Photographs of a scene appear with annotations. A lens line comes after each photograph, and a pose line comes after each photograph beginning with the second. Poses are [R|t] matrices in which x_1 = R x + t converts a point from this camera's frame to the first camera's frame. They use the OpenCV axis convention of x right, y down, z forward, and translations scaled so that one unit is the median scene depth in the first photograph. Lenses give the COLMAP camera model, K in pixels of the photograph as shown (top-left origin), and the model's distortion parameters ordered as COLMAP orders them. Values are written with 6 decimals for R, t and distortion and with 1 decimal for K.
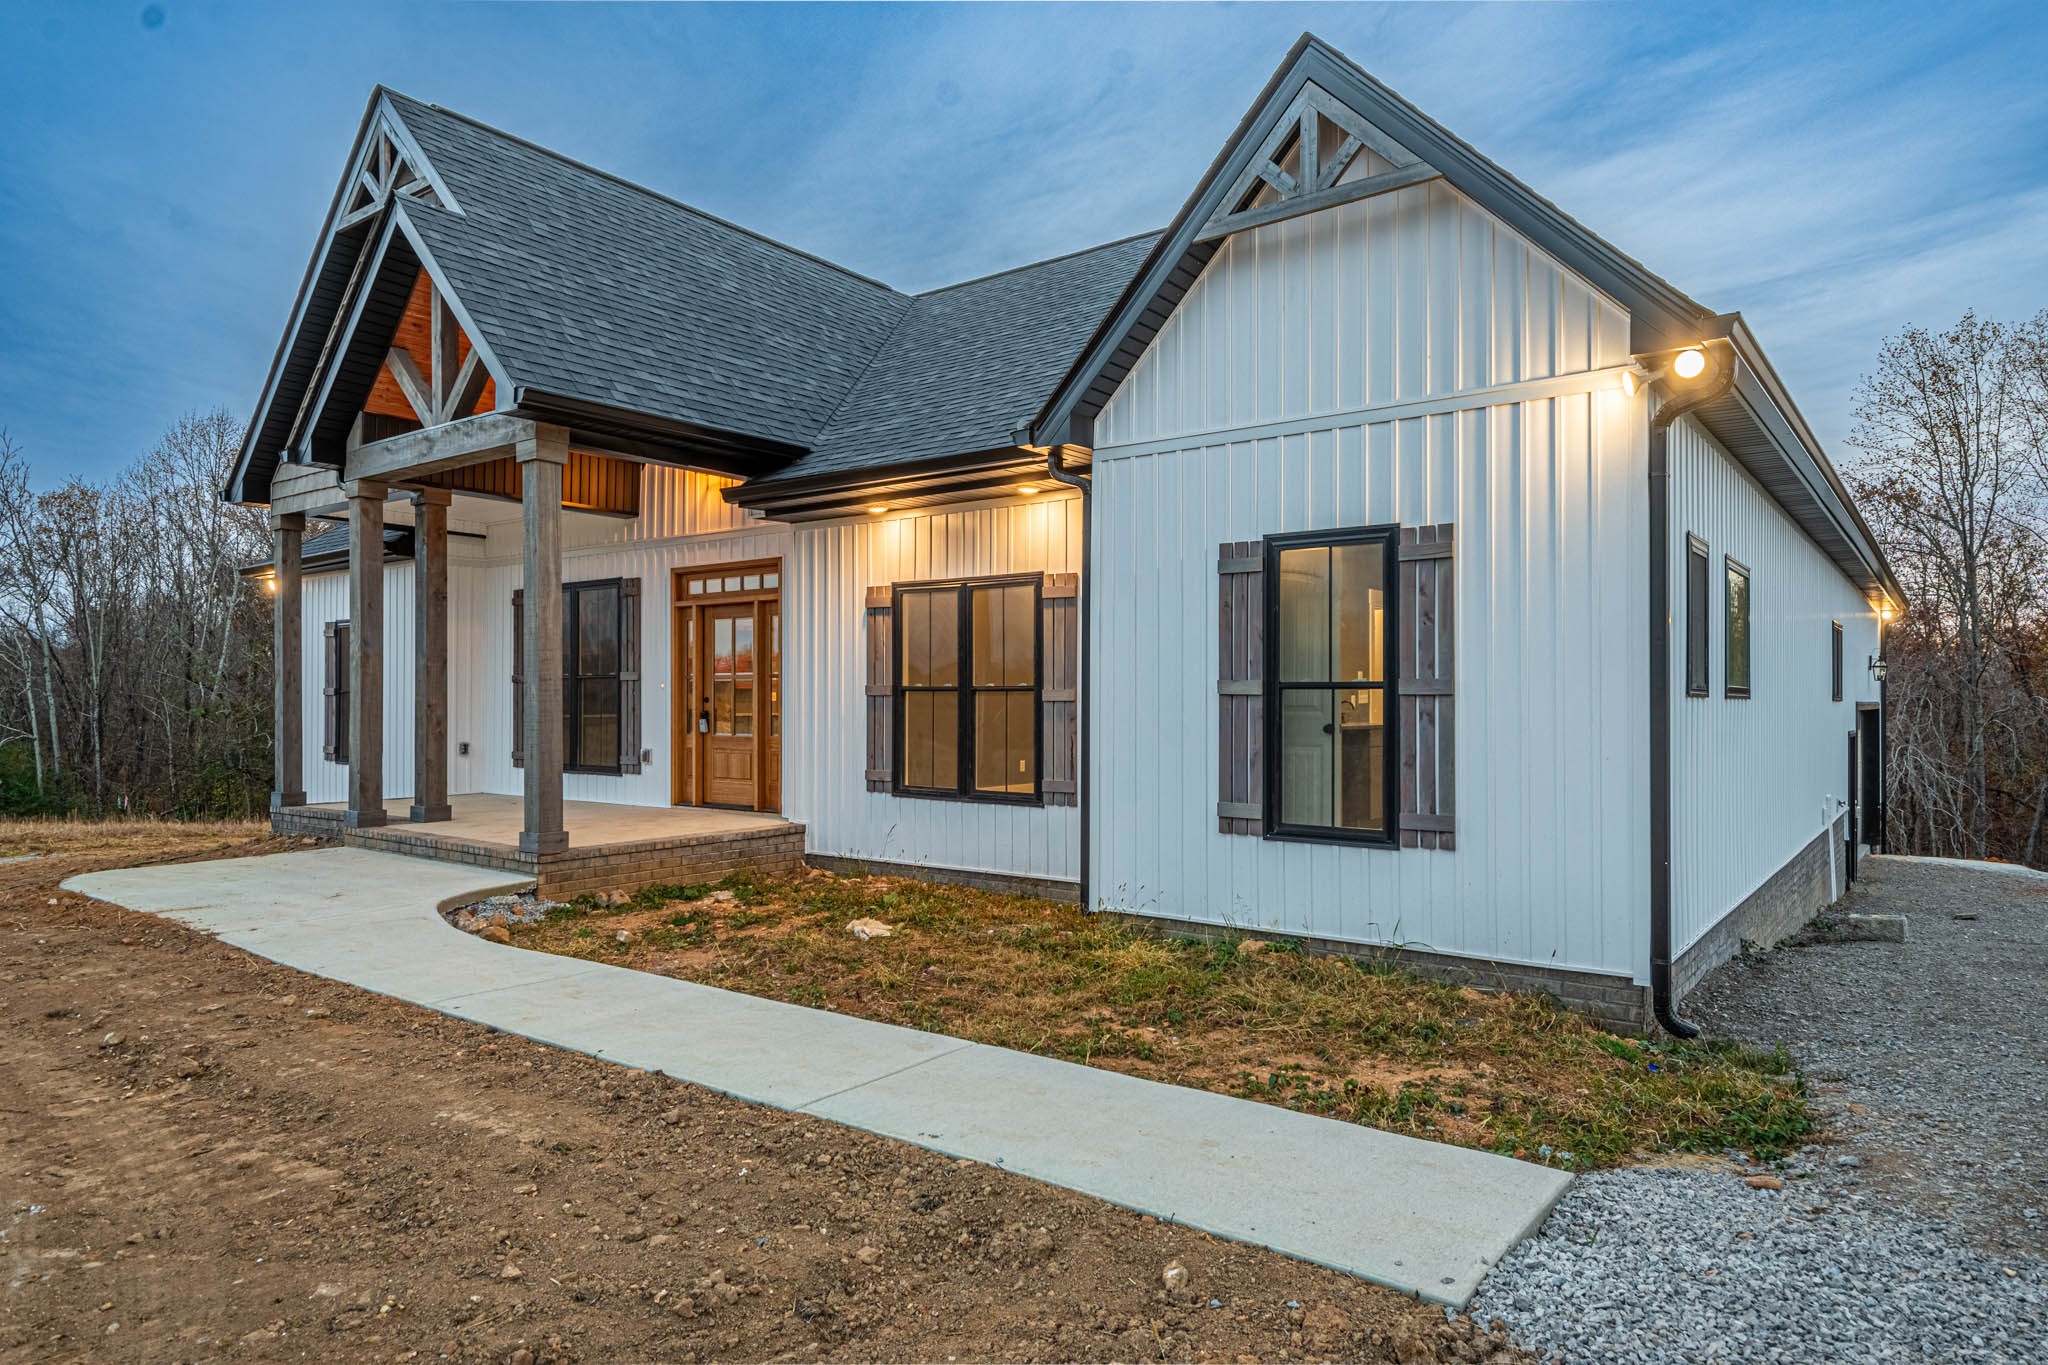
lens RADIAL K [[1224.2, 0, 1036.2], [0, 1224.2, 684.5], [0, 0, 1]] dist [0.019288, -0.002675]
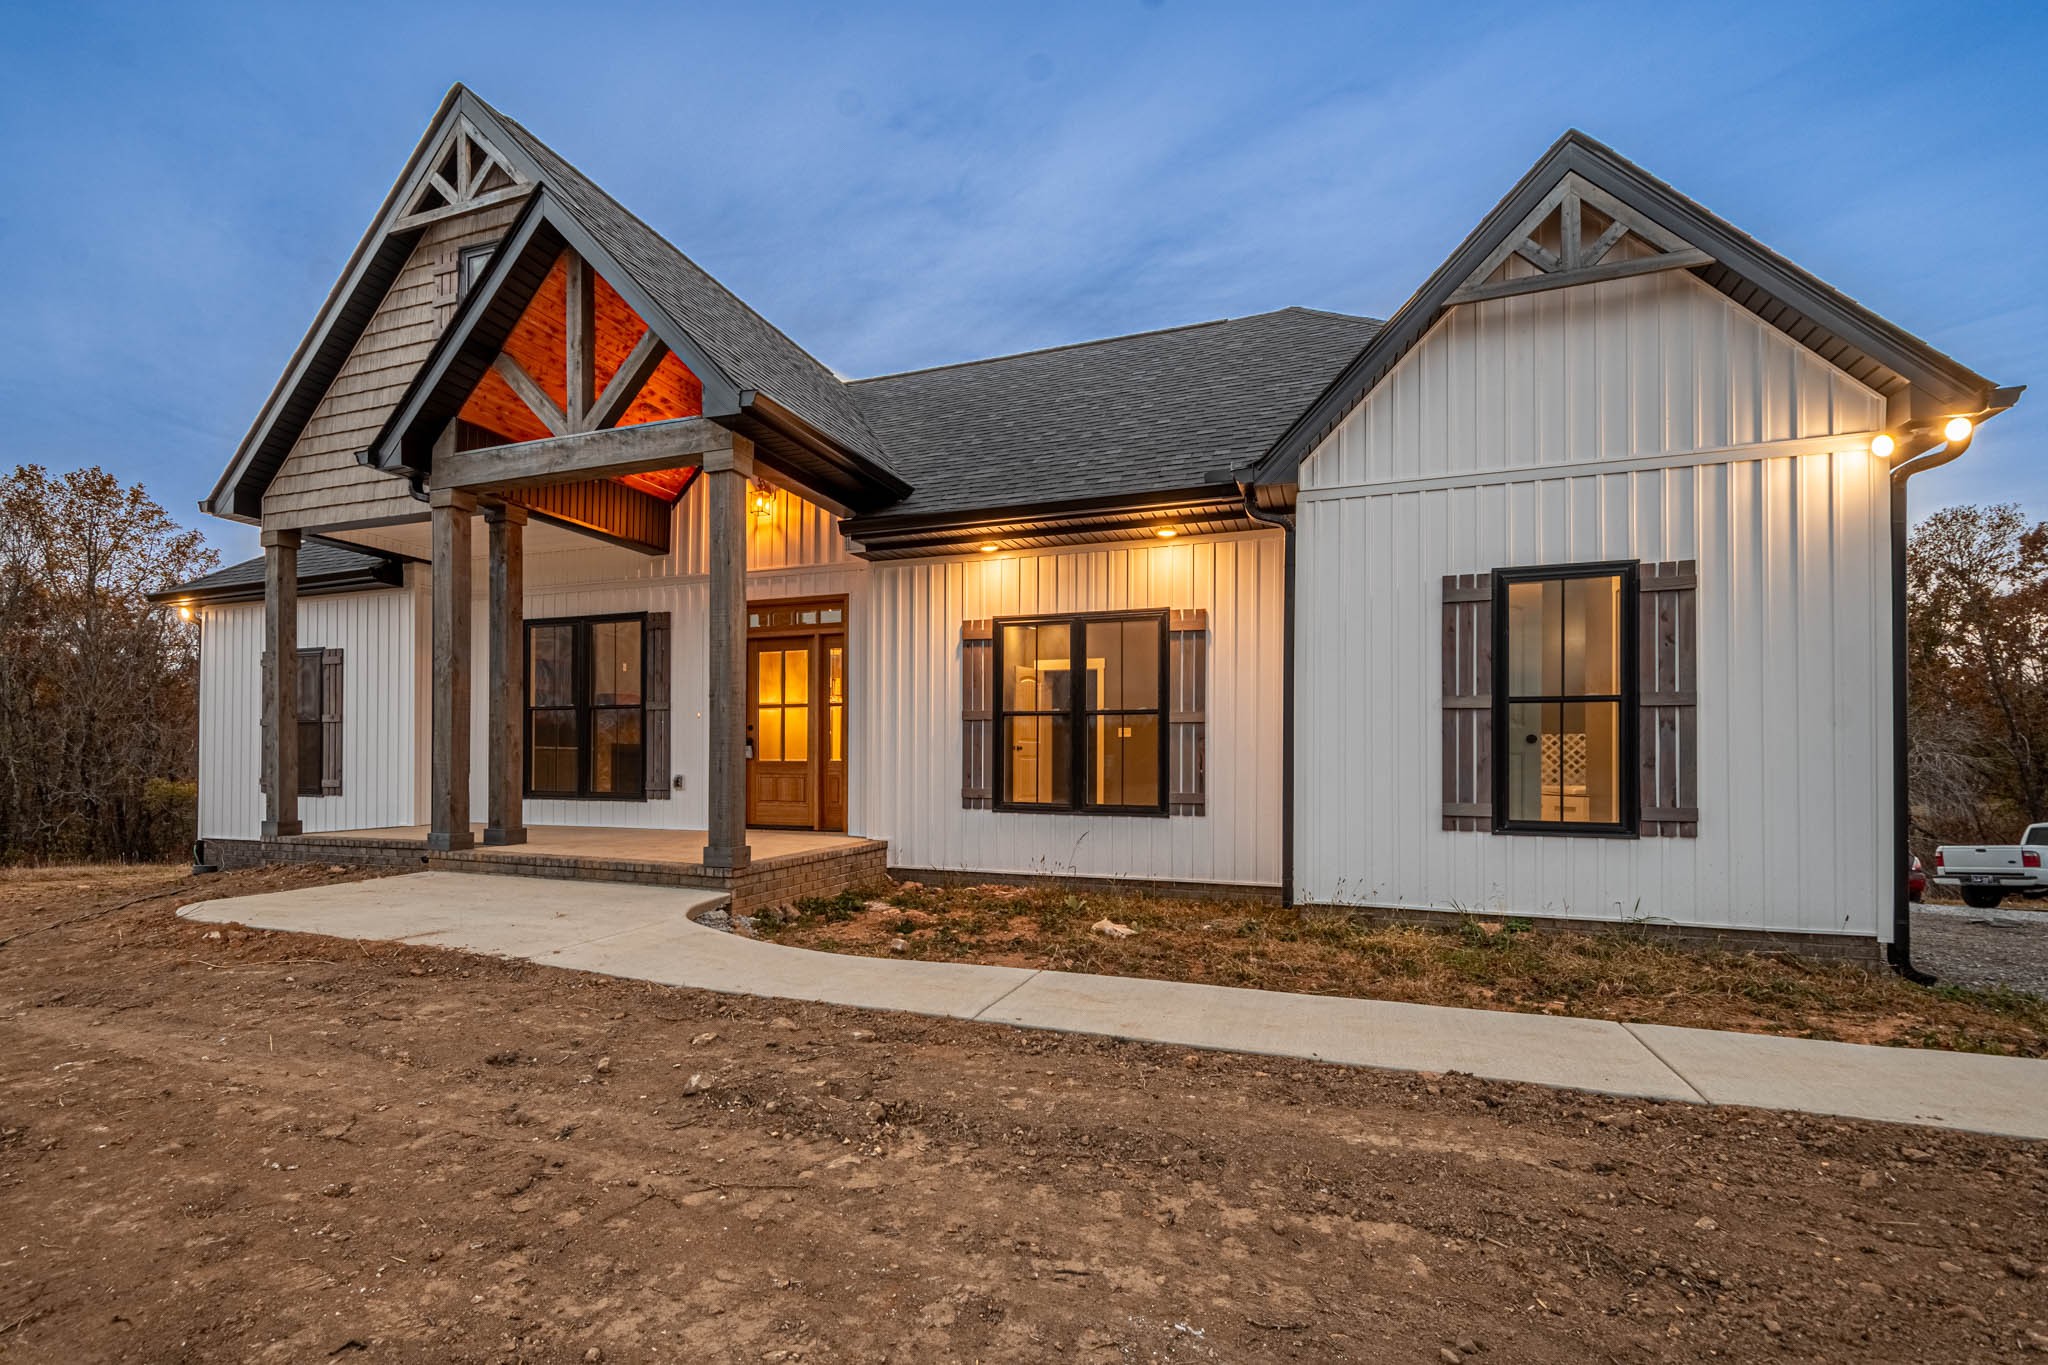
lens RADIAL K [[965.6, 0, 943.6], [0, 965.6, 746.2], [0, 0, 1]] dist [0.009455, 0.001221]
pose [[0.967354, 0.006514, 0.253345, -0.492725], [-0.006372, 0.999979, -0.001382, 0.044357], [-0.253348, -0.000278, 0.967375, 0.231071]]
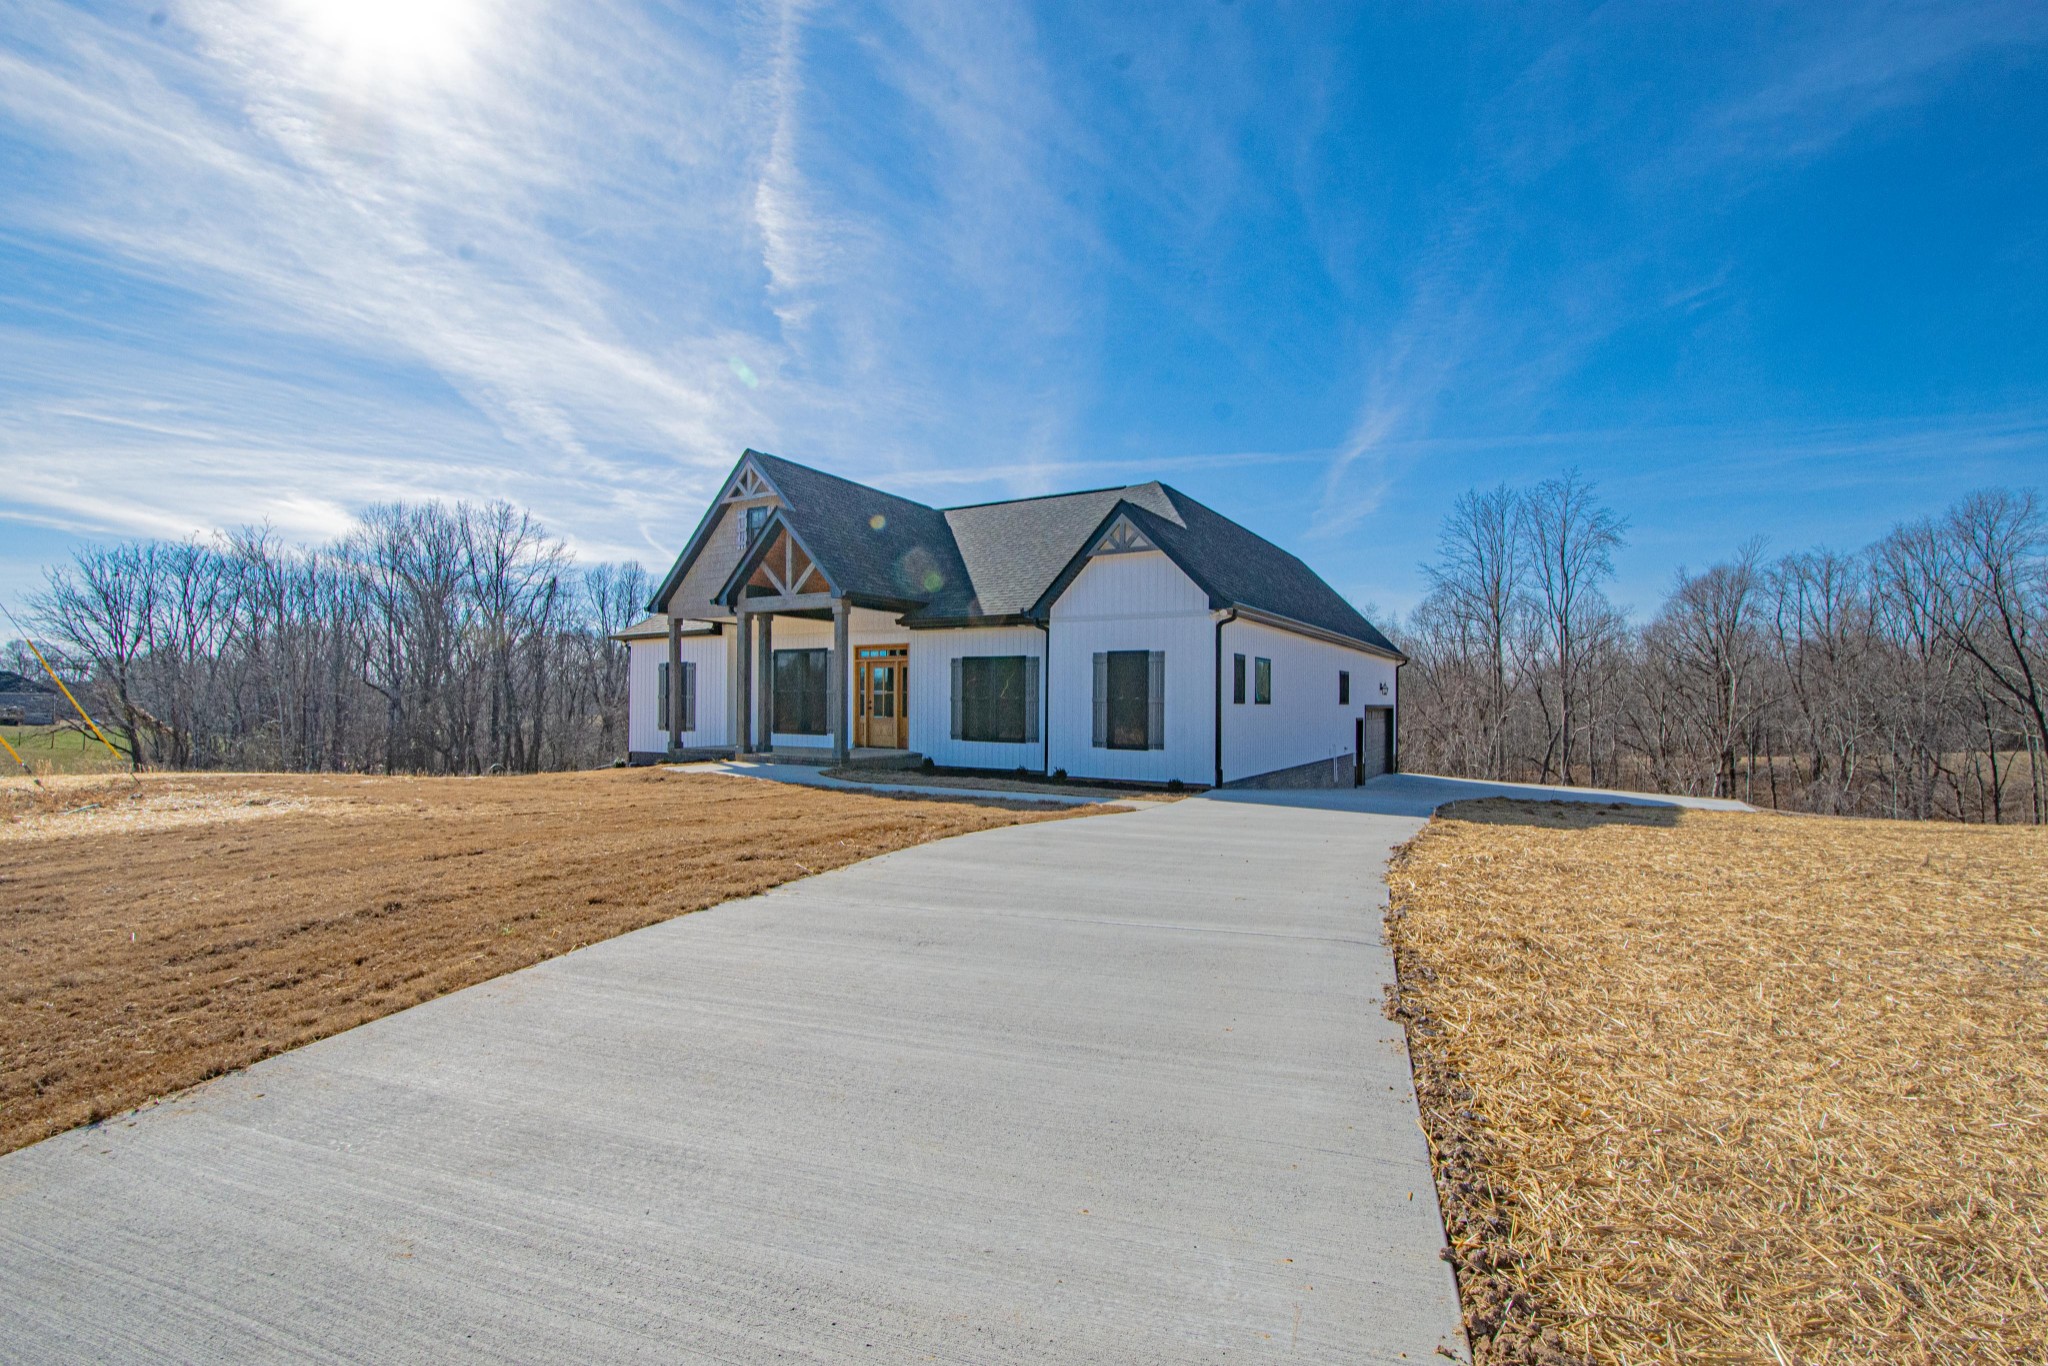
lens RADIAL K [[887.4, 0, 1038.9], [0, 887.4, 693.4], [0, 0, 1]] dist [0.007081, -0.002185]
pose [[0.992931, 0.007234, 0.118469, -0.232521], [-0.007907, 0.999955, 0.005210, -0.022760], [-0.118426, -0.006109, 0.992944, -1.121245]]
